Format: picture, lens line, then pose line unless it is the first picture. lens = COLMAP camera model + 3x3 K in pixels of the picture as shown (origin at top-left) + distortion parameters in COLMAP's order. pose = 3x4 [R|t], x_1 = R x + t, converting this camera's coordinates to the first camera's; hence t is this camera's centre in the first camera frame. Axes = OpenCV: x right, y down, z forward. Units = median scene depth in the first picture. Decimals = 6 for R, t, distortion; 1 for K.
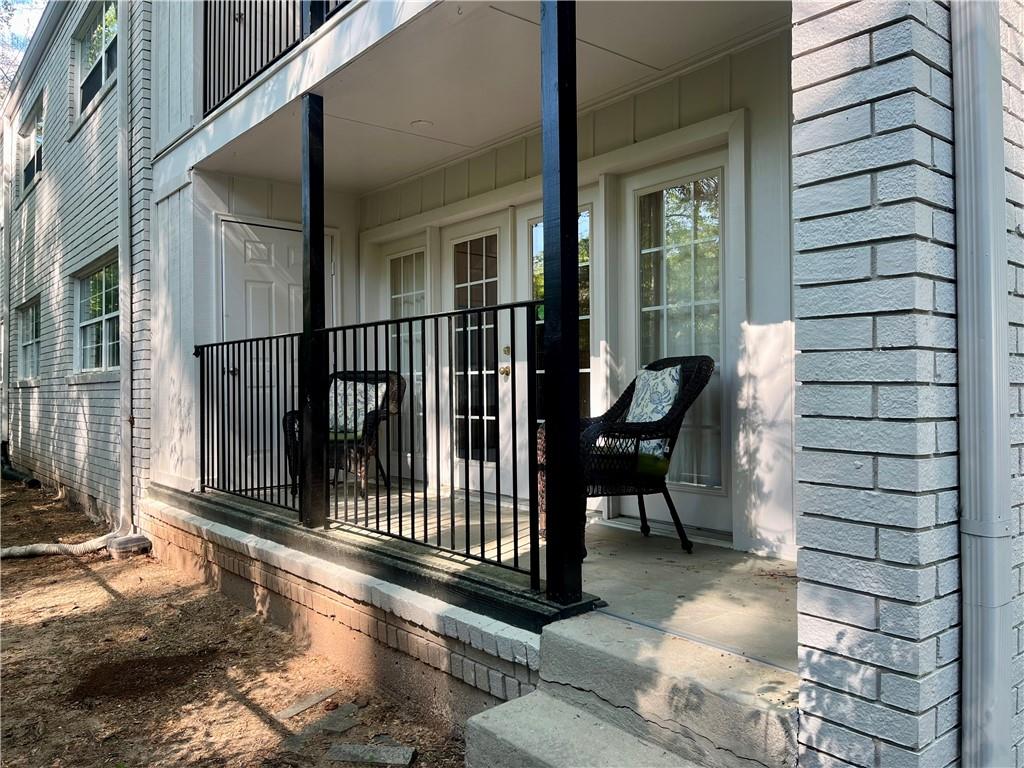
lens RADIAL K [[775.1, 0, 512.0], [0, 775.1, 384.0], [0, 0, 1]] dist [0.093216, -0.117502]
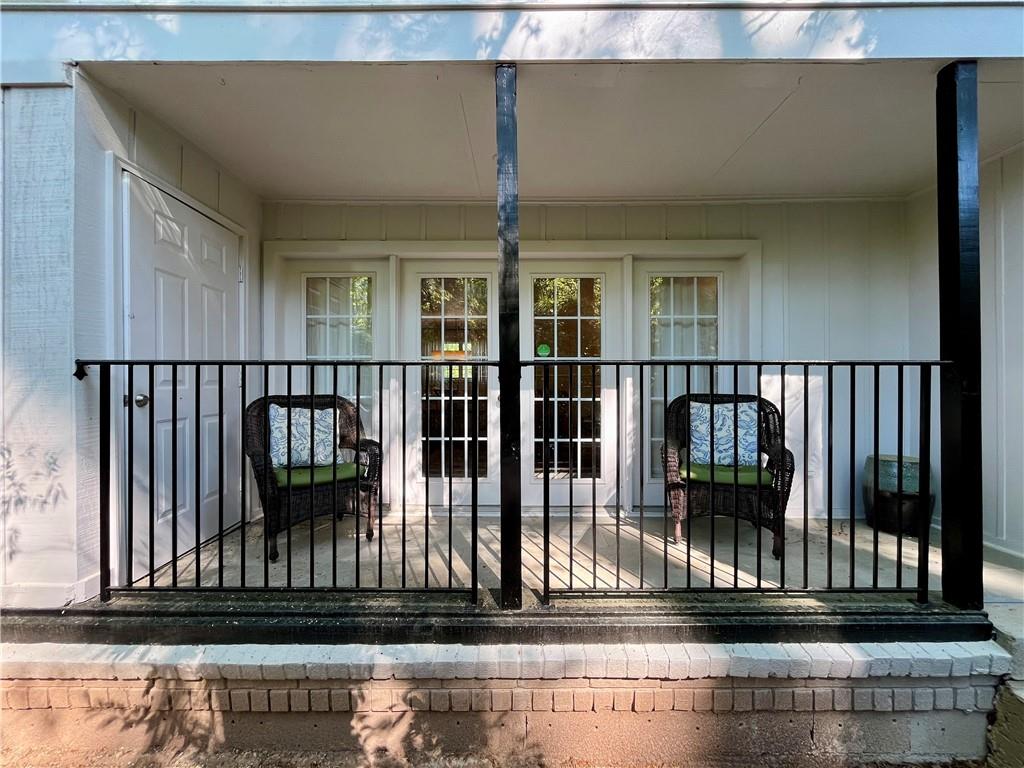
lens RADIAL K [[414.1, 0, 512.0], [0, 414.1, 384.0], [0, 0, 1]] dist [-0.000358, -0.000247]
pose [[0.645456, 0.009150, 0.763743, -0.422713], [-0.006352, 0.999958, -0.006612, -0.029850], [-0.763771, -0.000584, 0.645487, 0.529208]]
